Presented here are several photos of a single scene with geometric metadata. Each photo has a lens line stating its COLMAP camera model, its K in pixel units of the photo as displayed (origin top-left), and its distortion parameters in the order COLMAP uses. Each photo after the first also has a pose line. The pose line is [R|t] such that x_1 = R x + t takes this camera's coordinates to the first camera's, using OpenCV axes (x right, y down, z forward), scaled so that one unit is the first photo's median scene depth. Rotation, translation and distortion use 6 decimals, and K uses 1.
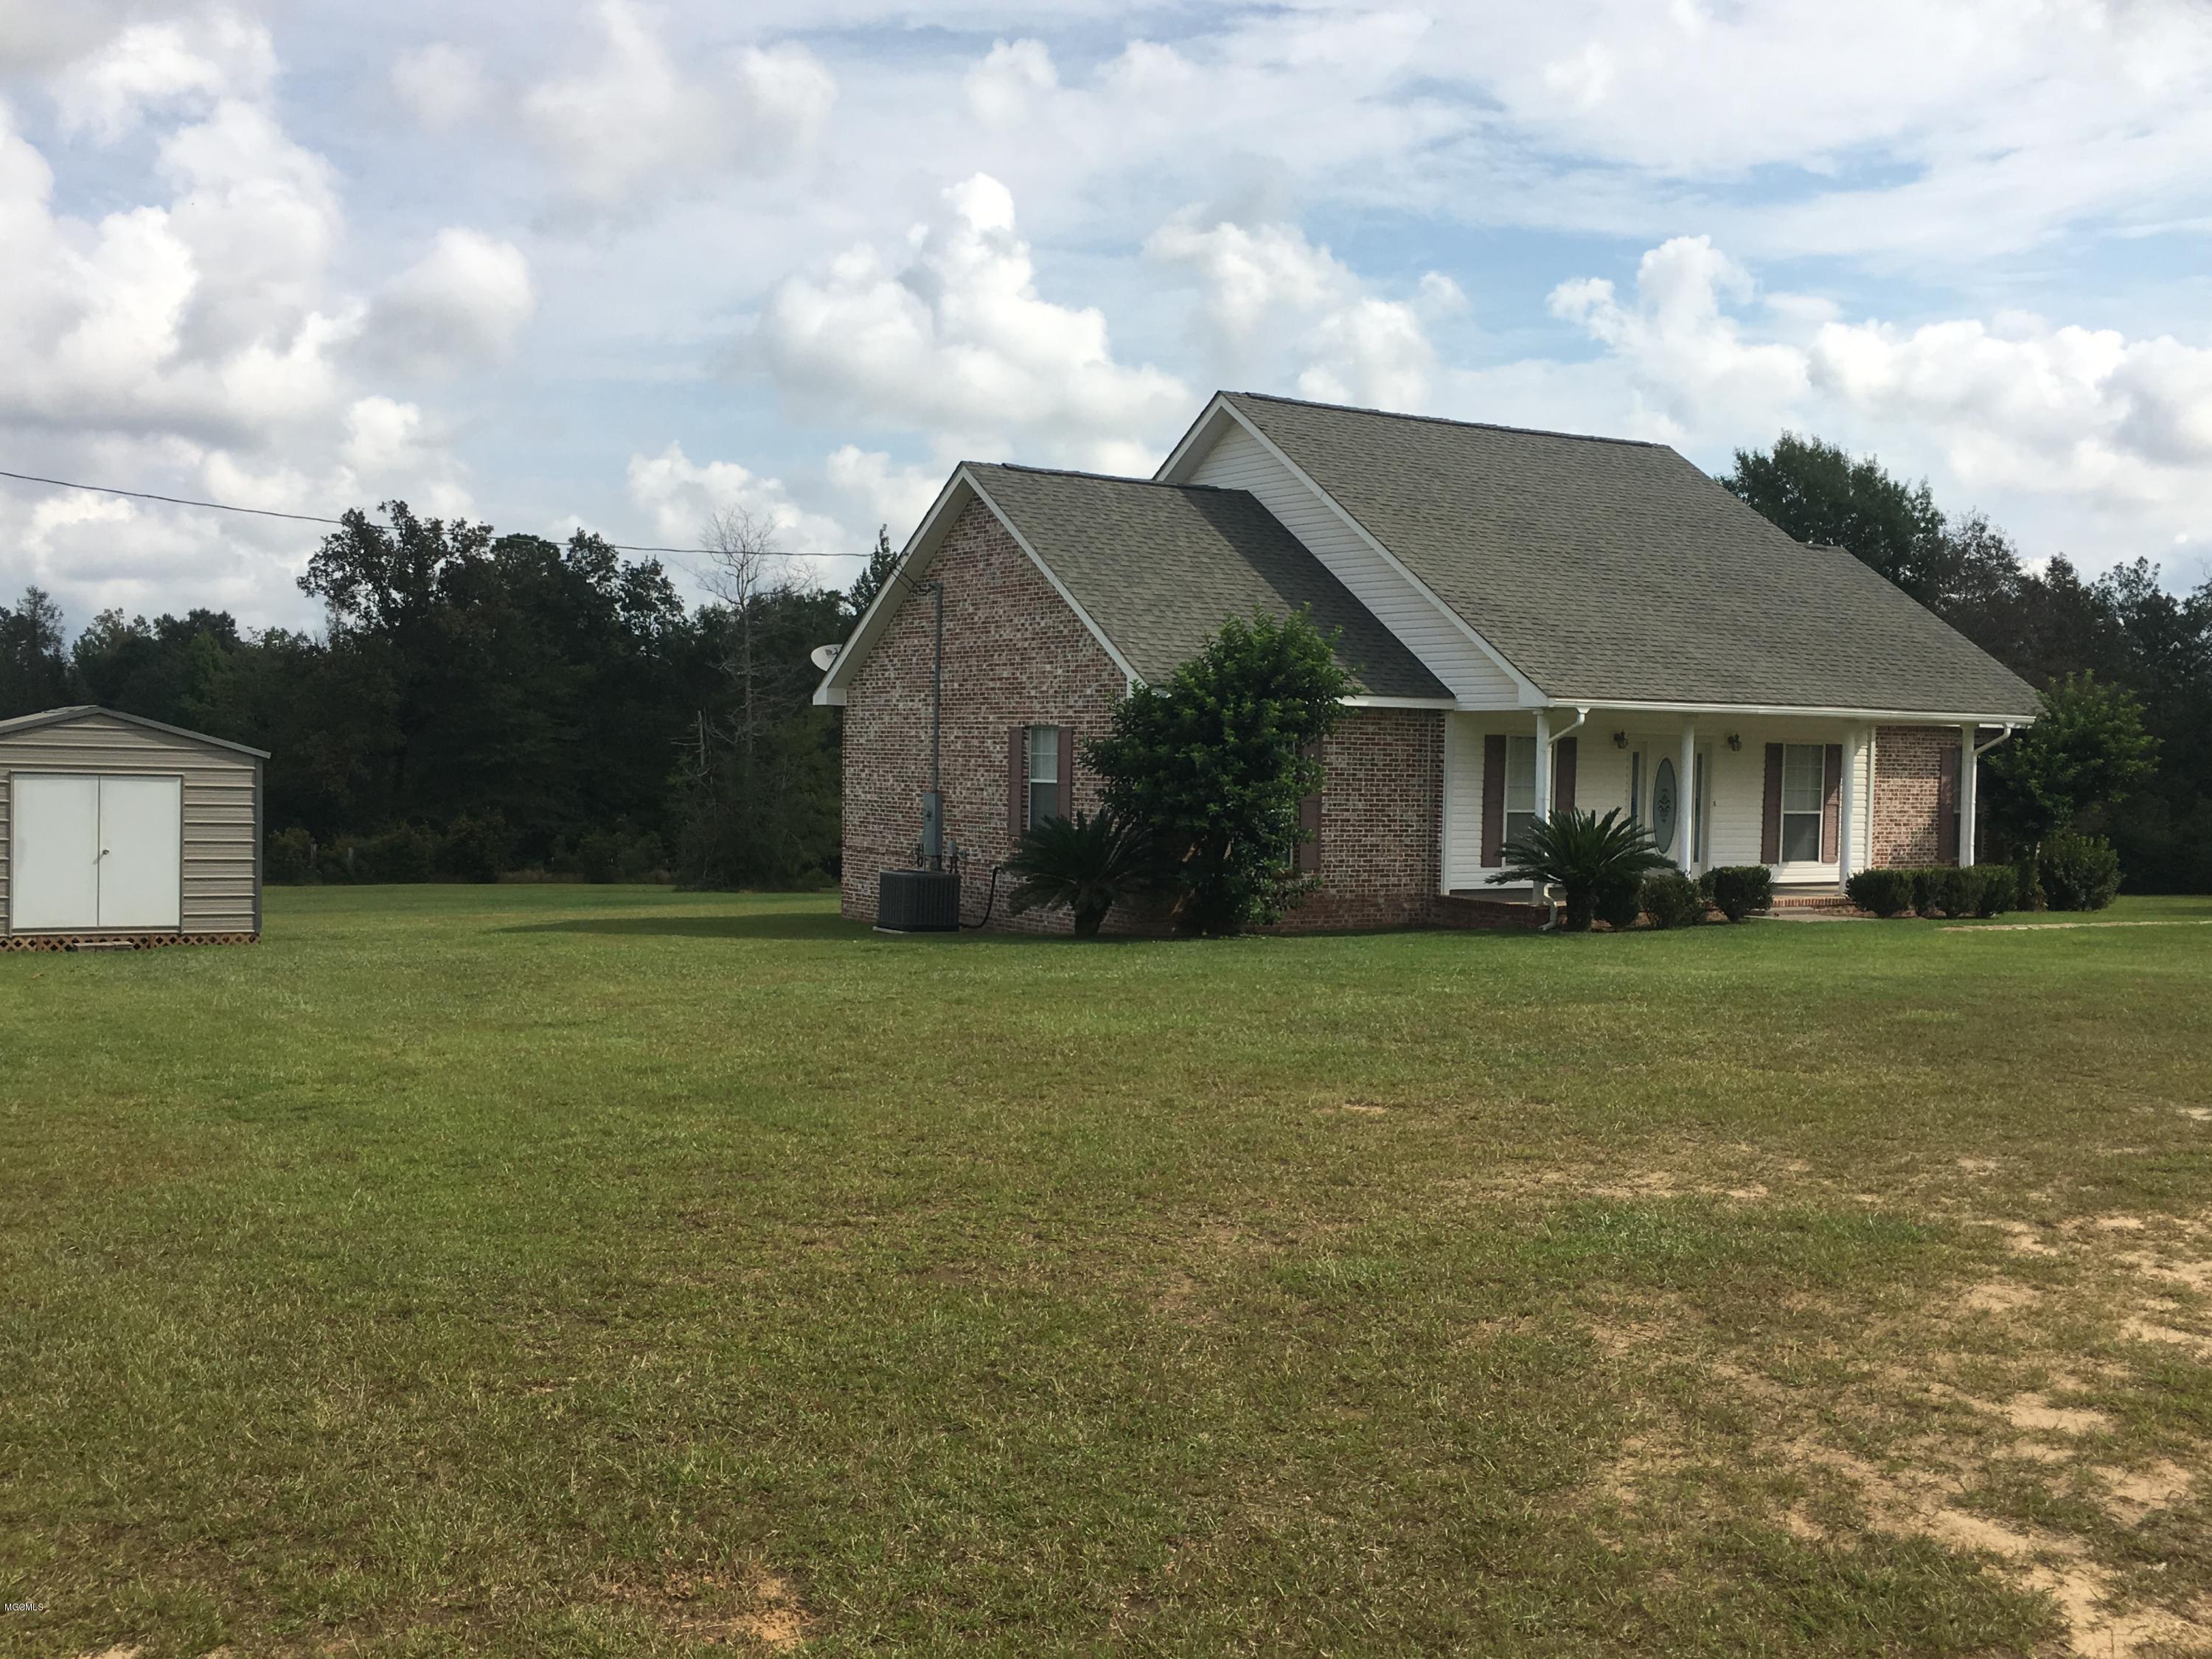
lens RADIAL K [[2183.5, 0, 1109.4], [0, 2183.5, 841.2], [0, 0, 1]] dist [0.069354, 0.000000]
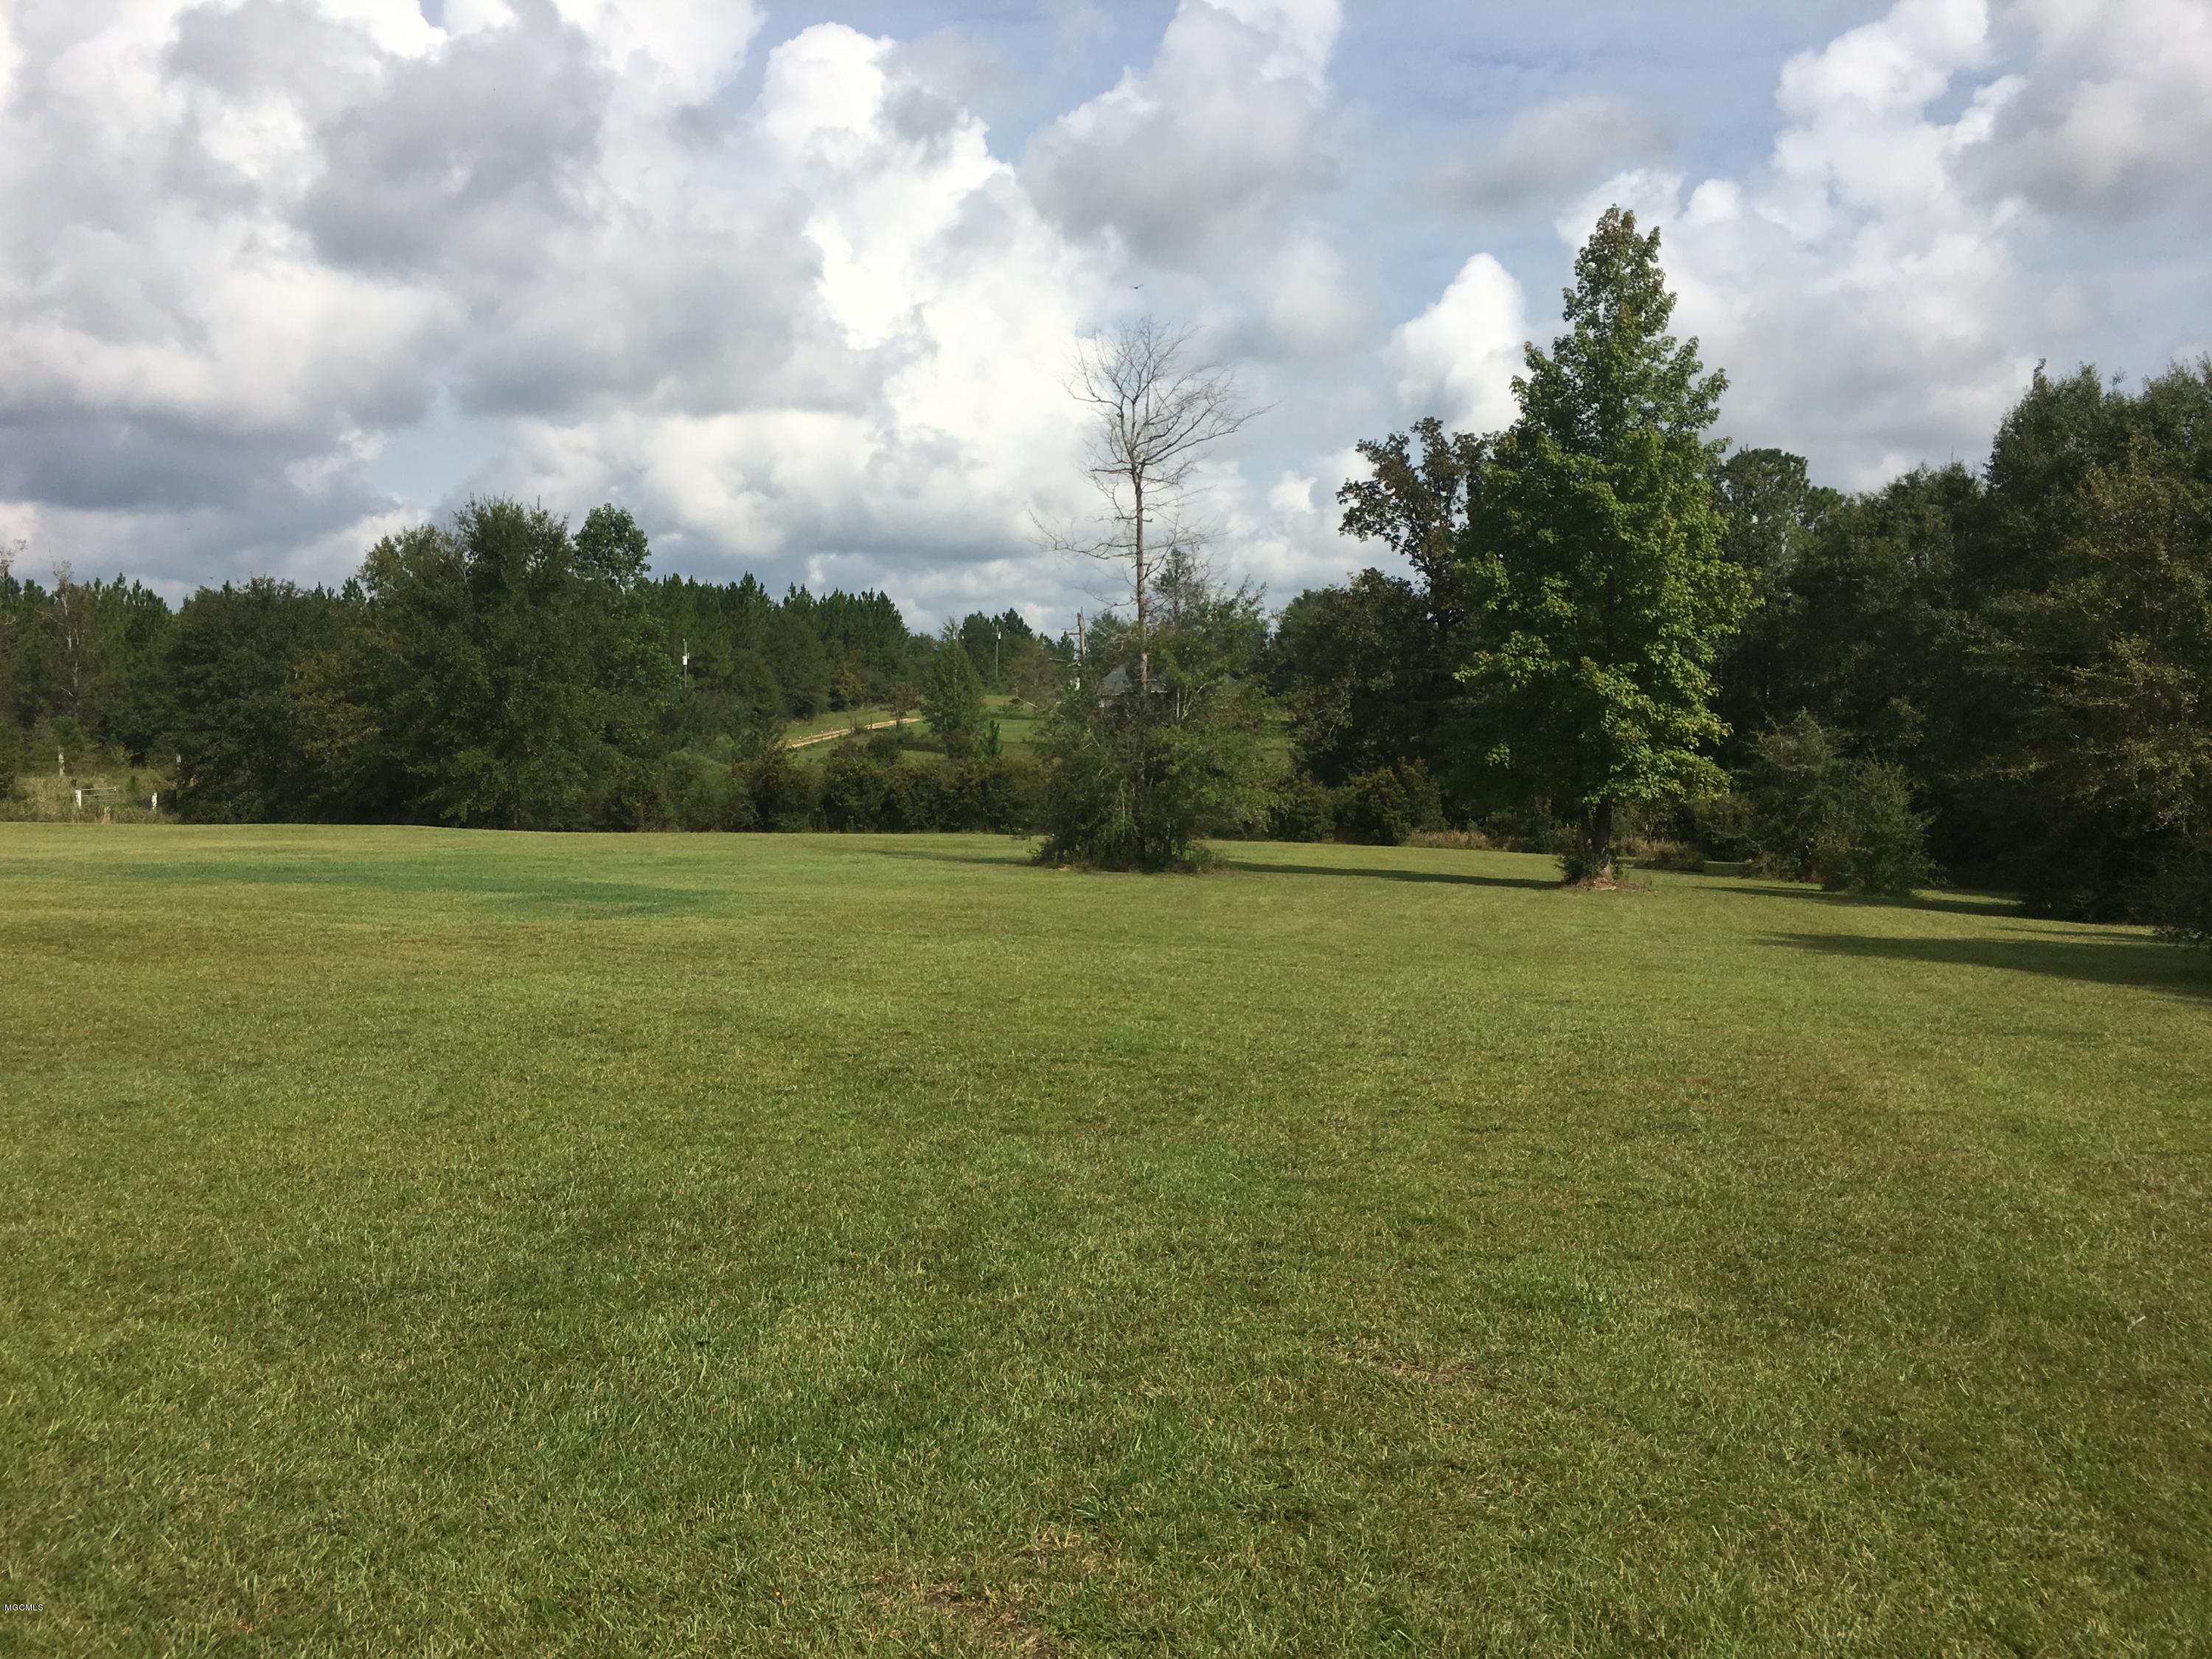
lens RADIAL K [[1890.0, 0, 1091.1], [0, 1890.0, 833.0], [0, 0, 1]] dist [0.056000, -0.051533]
pose [[0.631725, 0.035323, -0.774388, 0.616768], [-0.022381, 0.999376, 0.027327, -0.009411], [0.774870, 0.000068, 0.632121, 1.247723]]
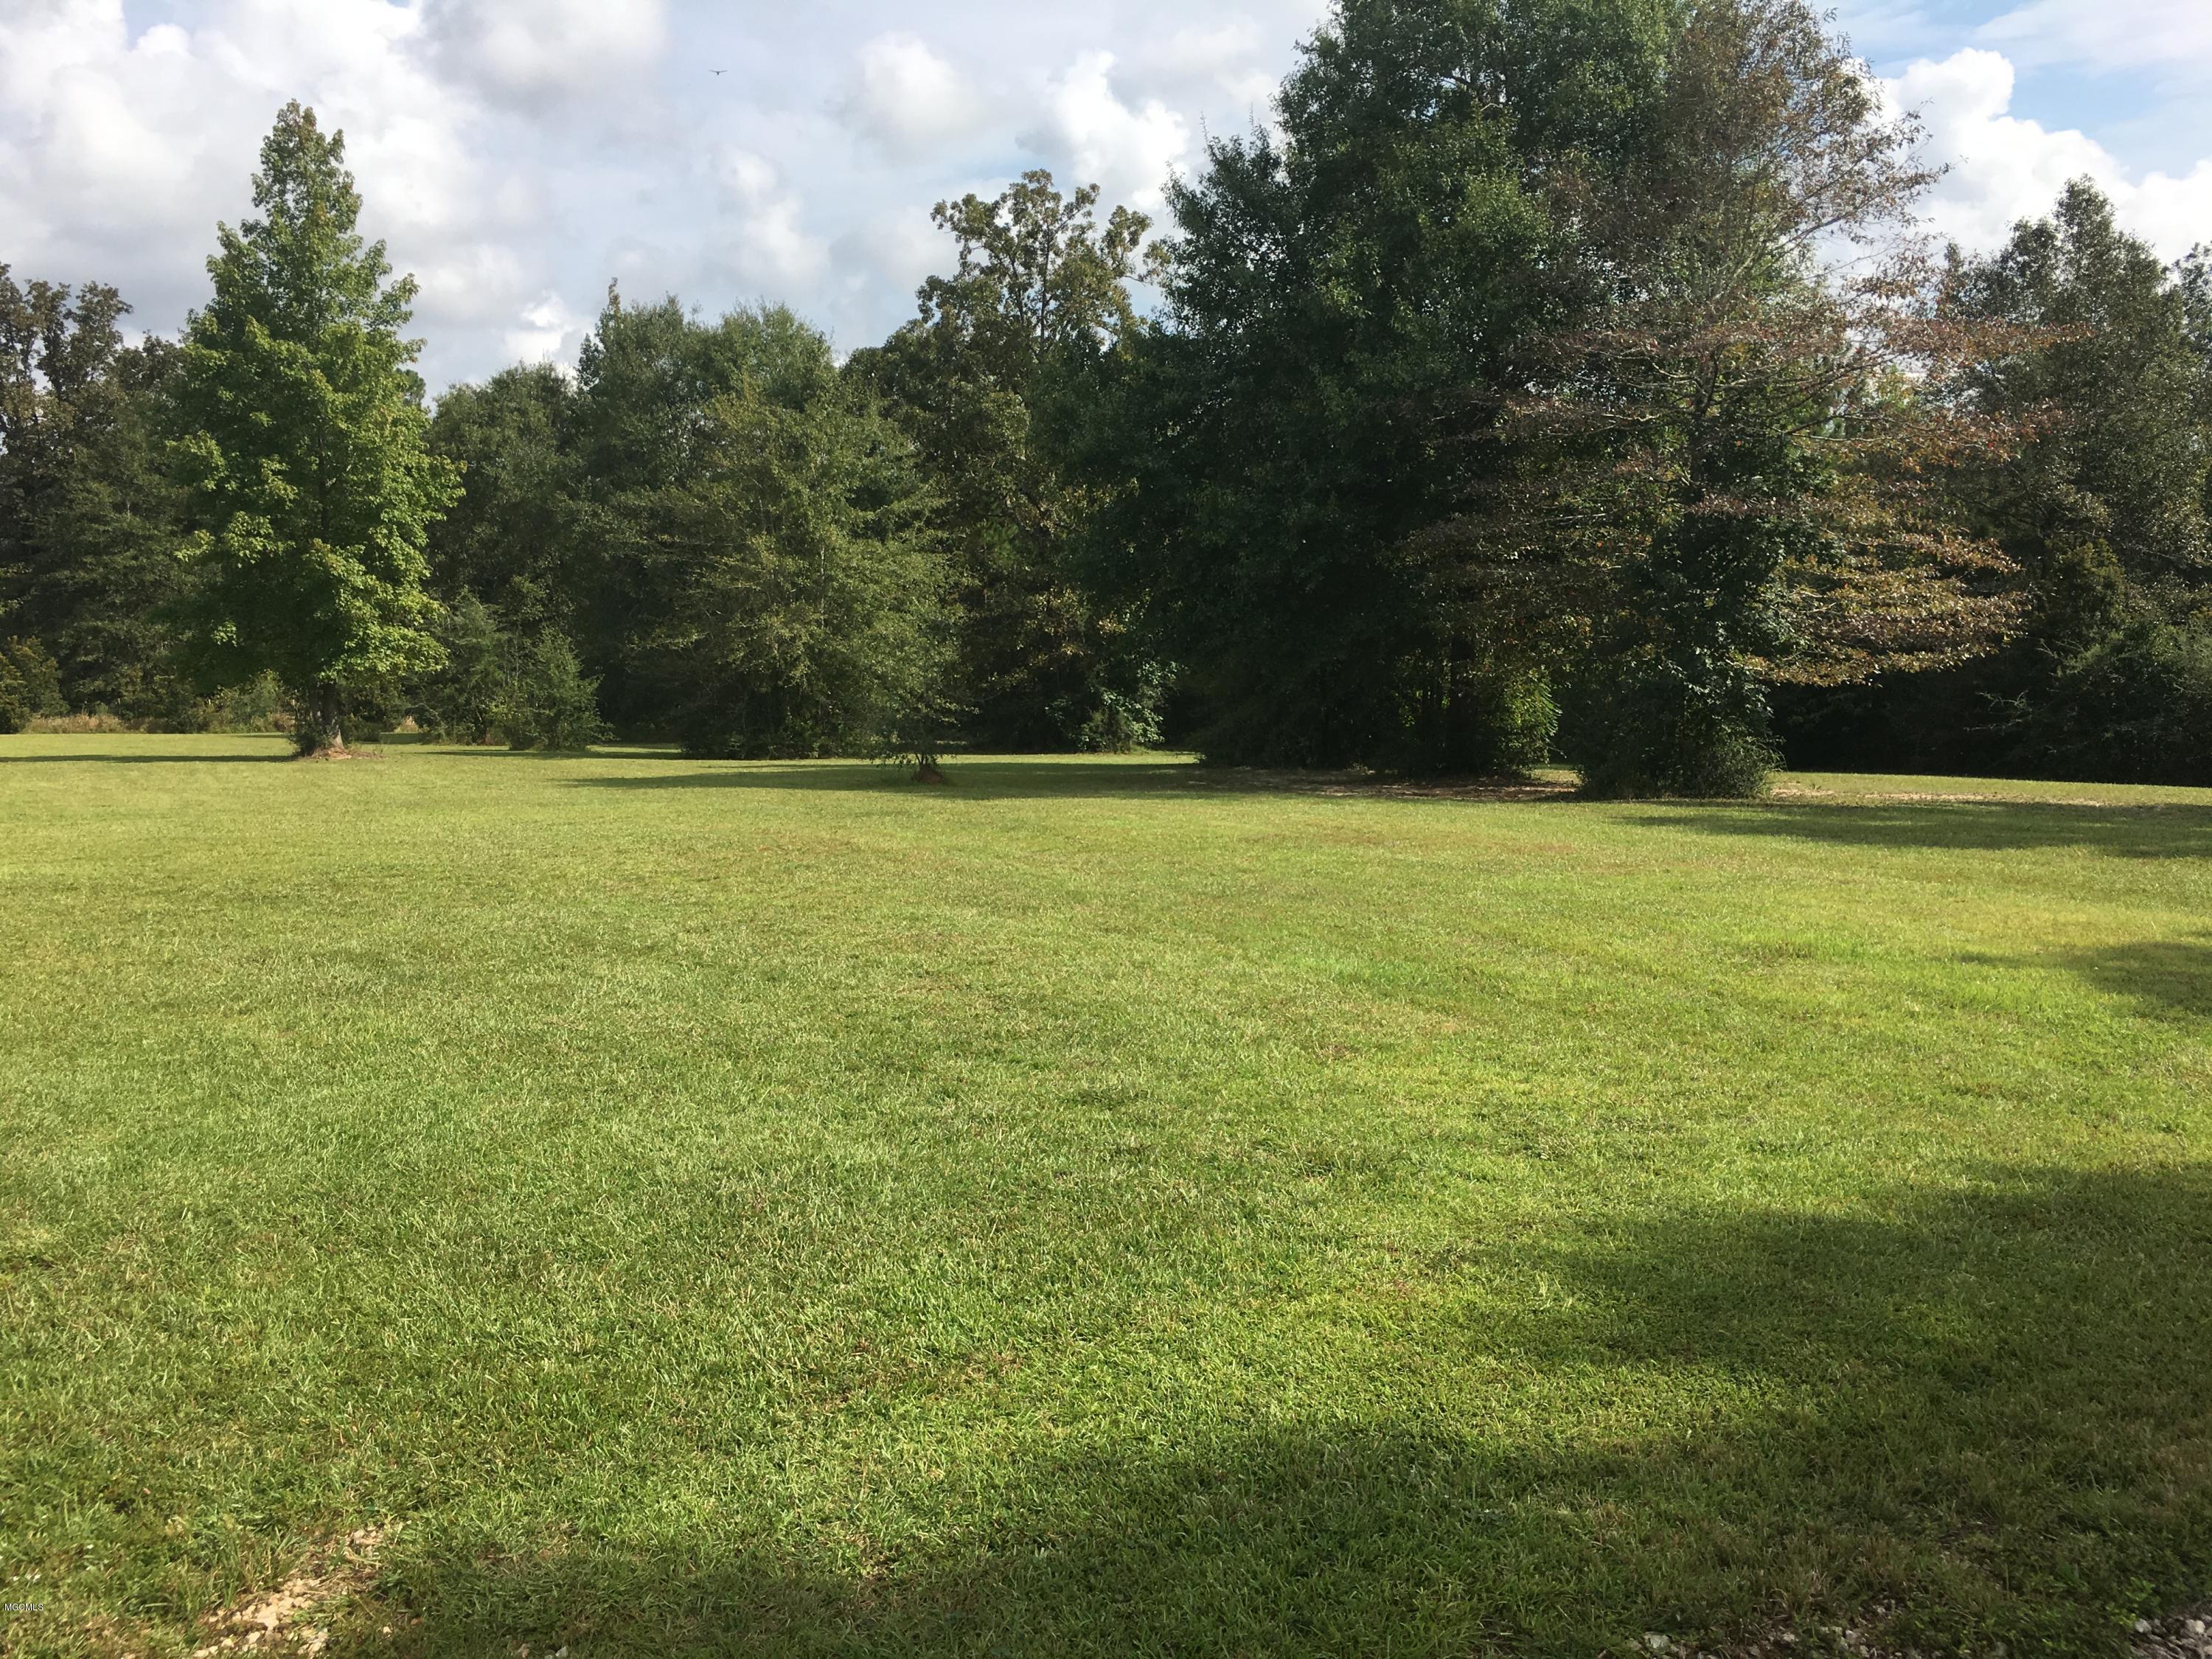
lens RADIAL K [[1890.0, 0, 1105.8], [0, 1890.0, 832.1], [0, 0, 1]] dist [0.056000, -0.051533]
pose [[0.989268, 0.005530, -0.146008, 0.592781], [0.007256, 0.996191, 0.086894, -0.006623], [0.145933, -0.087020, 0.985460, 1.065724]]
